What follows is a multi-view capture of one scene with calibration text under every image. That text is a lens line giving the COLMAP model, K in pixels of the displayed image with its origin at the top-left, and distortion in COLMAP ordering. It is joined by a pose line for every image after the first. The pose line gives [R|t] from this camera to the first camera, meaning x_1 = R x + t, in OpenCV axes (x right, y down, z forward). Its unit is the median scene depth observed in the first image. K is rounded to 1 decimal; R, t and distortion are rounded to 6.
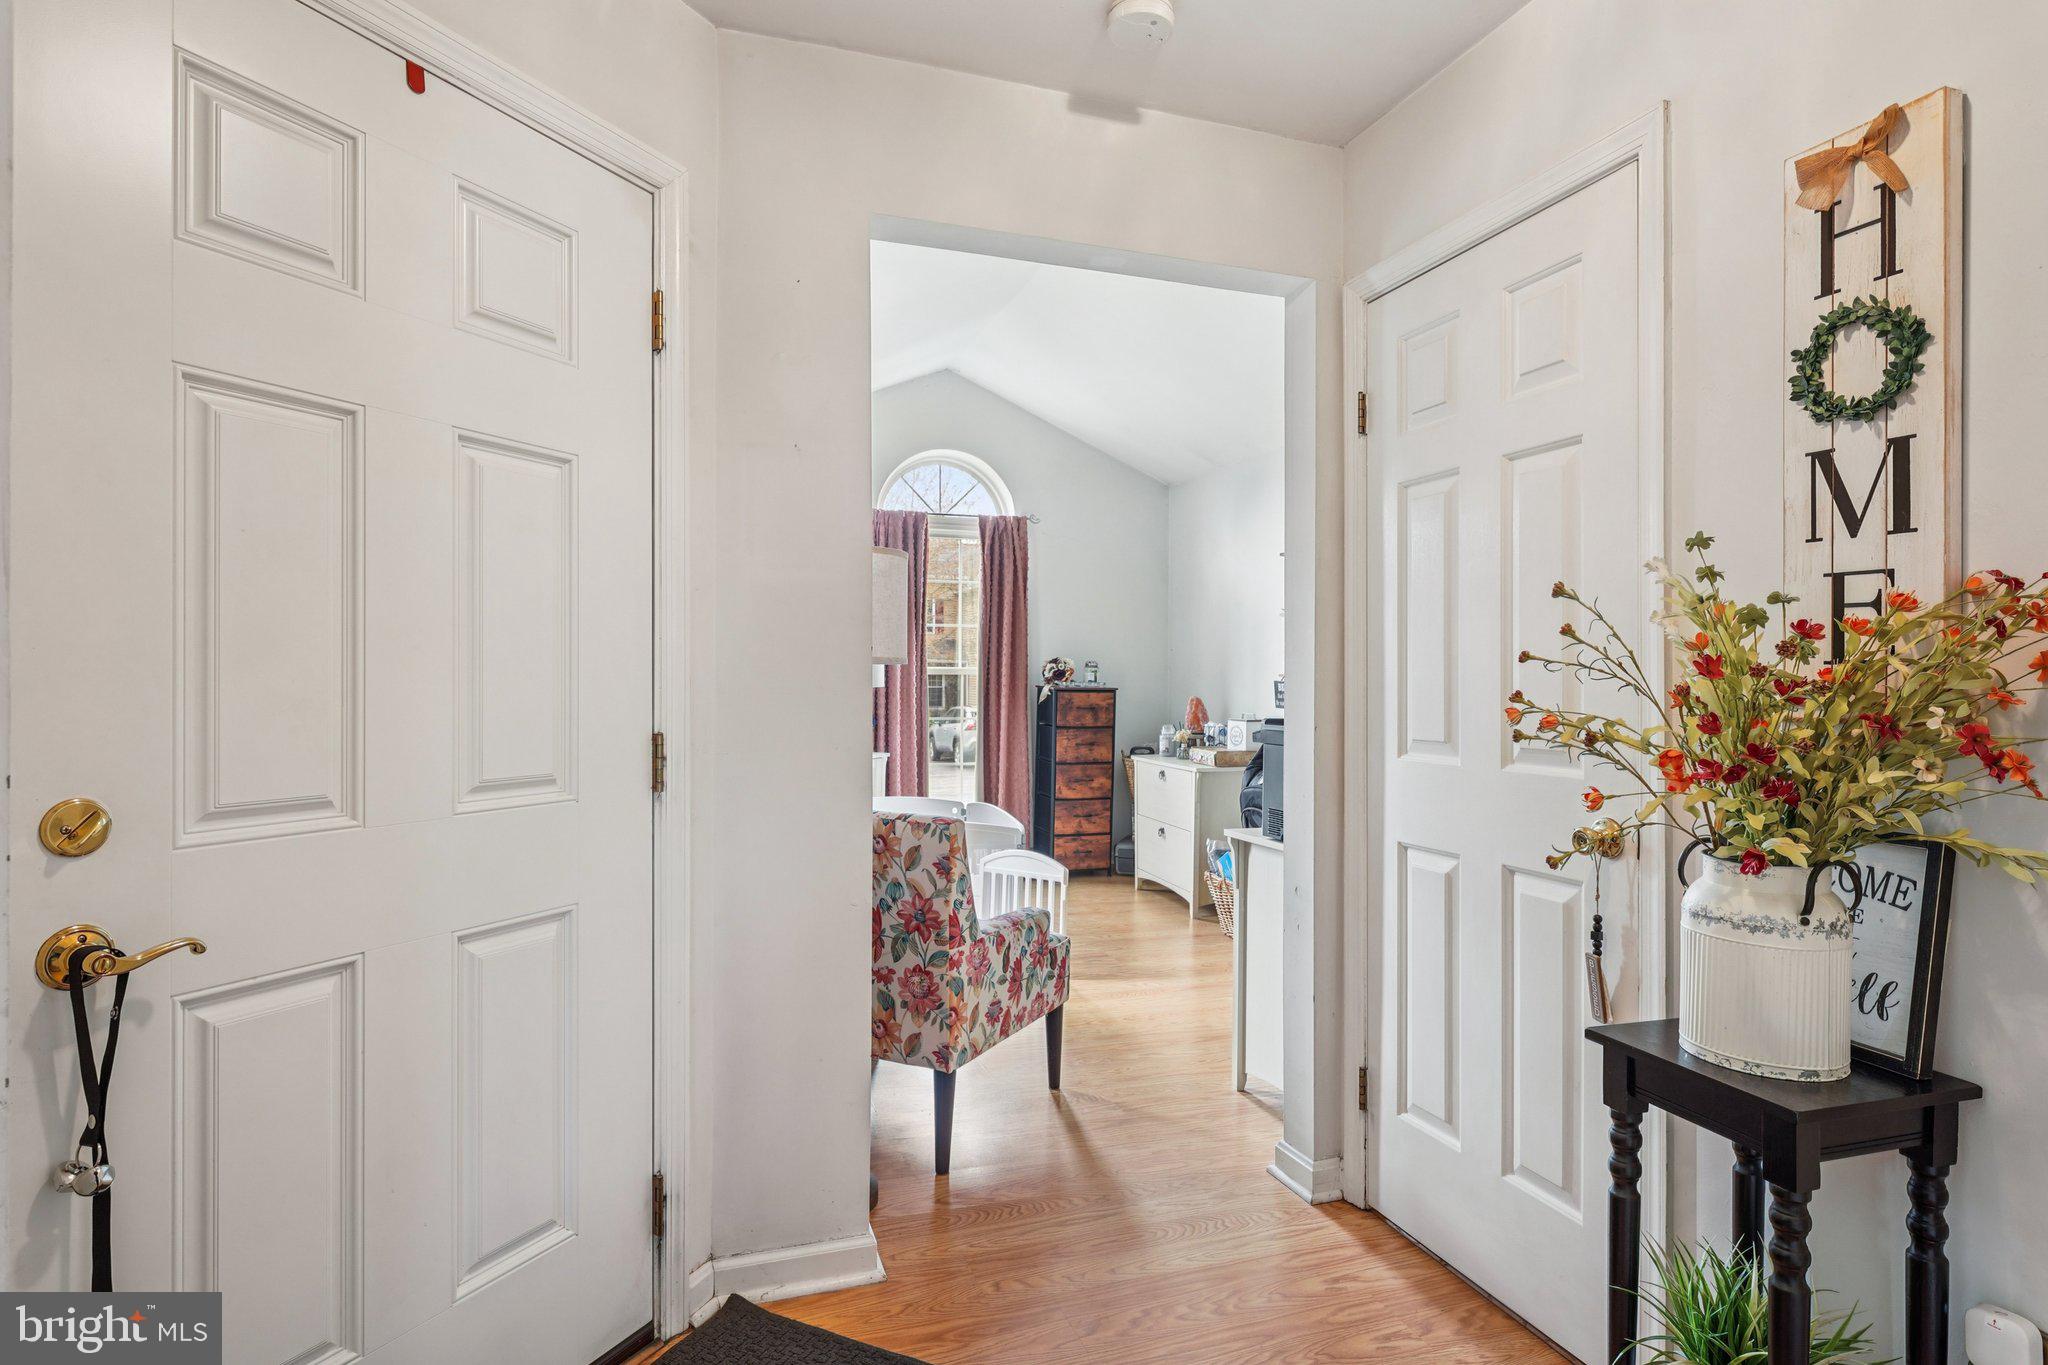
lens RADIAL K [[1046.9, 0, 1024.0], [0, 1046.9, 682.5], [0, 0, 1]] dist [0.000119, -0.000003]
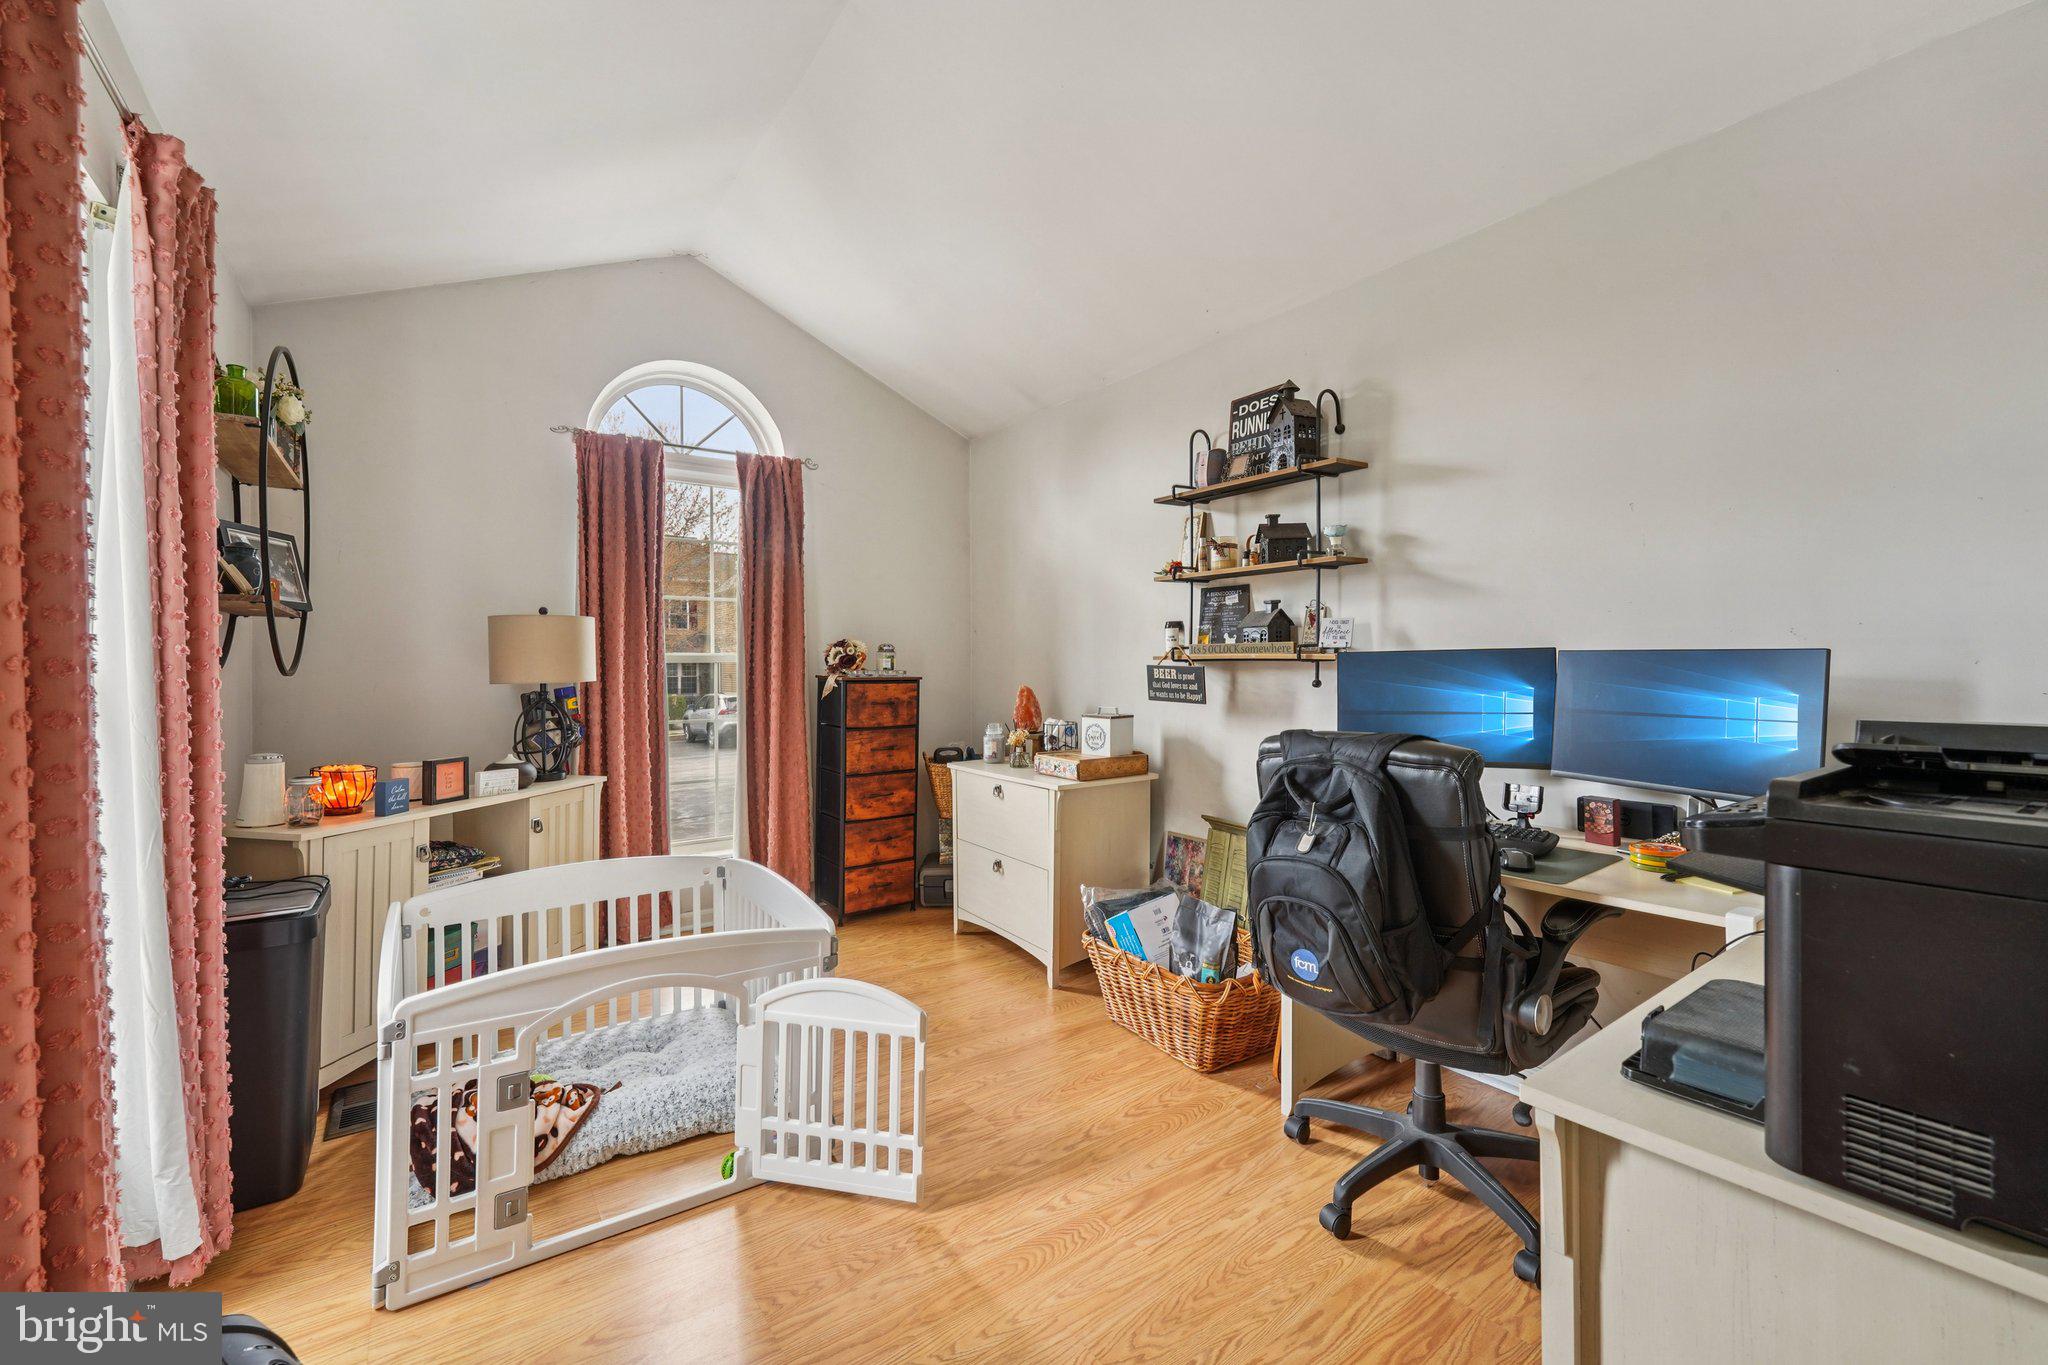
lens RADIAL K [[845.1, 0, 1026.9], [0, 845.1, 663.8], [0, 0, 1]] dist [0.000438, 0.000023]
pose [[0.956827, -0.012812, 0.290376, -0.021805], [0.014226, 0.999895, -0.002758, -0.001921], [-0.290310, 0.006769, 0.956909, 0.359450]]
